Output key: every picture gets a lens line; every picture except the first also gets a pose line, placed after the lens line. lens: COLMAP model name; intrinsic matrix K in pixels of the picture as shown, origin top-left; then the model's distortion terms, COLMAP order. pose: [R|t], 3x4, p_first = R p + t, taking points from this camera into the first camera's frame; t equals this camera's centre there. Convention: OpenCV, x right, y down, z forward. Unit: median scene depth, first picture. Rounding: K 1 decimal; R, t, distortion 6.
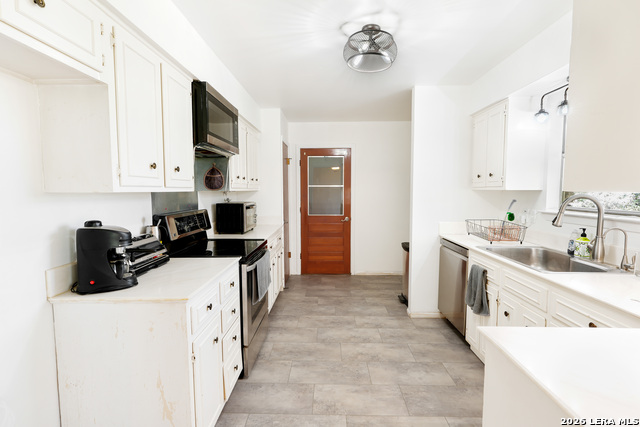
lens RADIAL K [[304.5, 0, 322.9], [0, 304.5, 215.2], [0, 0, 1]] dist [-0.002651, 0.000040]
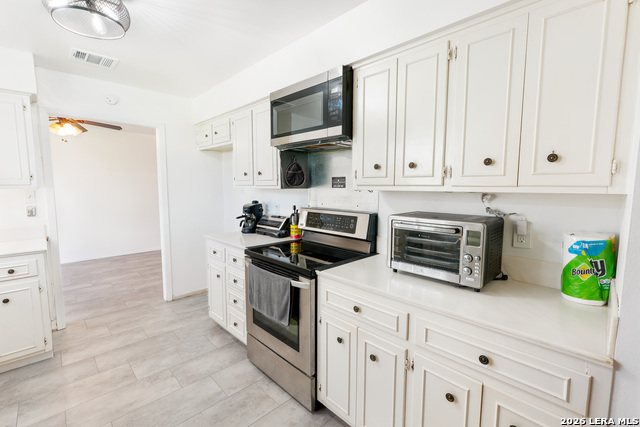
lens RADIAL K [[287.1, 0, 315.2], [0, 287.1, 213.9], [0, 0, 1]] dist [-0.008263, 0.002238]
pose [[-0.711933, 0.058306, -0.699823, 0.208181], [-0.067562, 0.986238, 0.150899, -0.116103], [0.698990, 0.154711, -0.698196, 1.396069]]
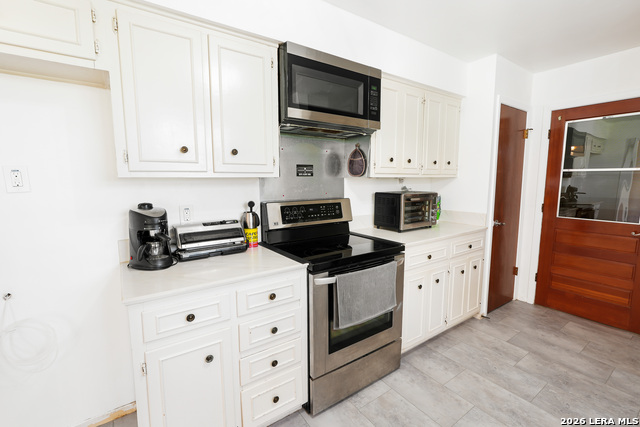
lens RADIAL K [[287.1, 0, 320.7], [0, 287.1, 211.4], [0, 0, 1]] dist [-0.008263, 0.002238]
pose [[0.591323, 0.101079, -0.800075, 0.231838], [-0.069331, 0.994812, 0.074440, -0.036536], [0.803449, 0.011452, 0.595263, 0.442015]]
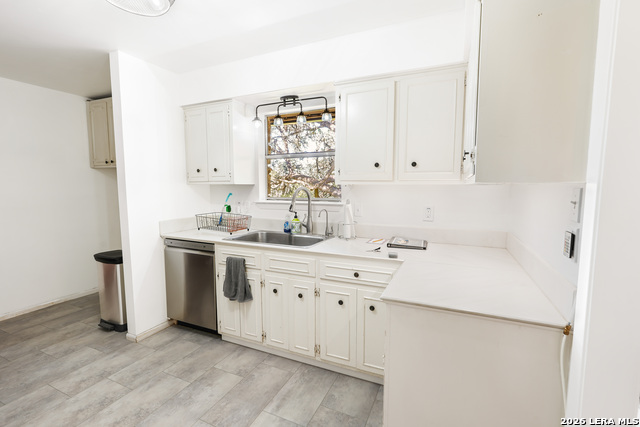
lens RADIAL K [[287.1, 0, 322.8], [0, 287.1, 213.0], [0, 0, 1]] dist [-0.008263, 0.002238]
pose [[0.398456, -0.087011, 0.913051, -0.208679], [0.074970, 0.995249, 0.062128, -0.017829], [-0.914118, 0.043696, 0.403086, 0.264928]]
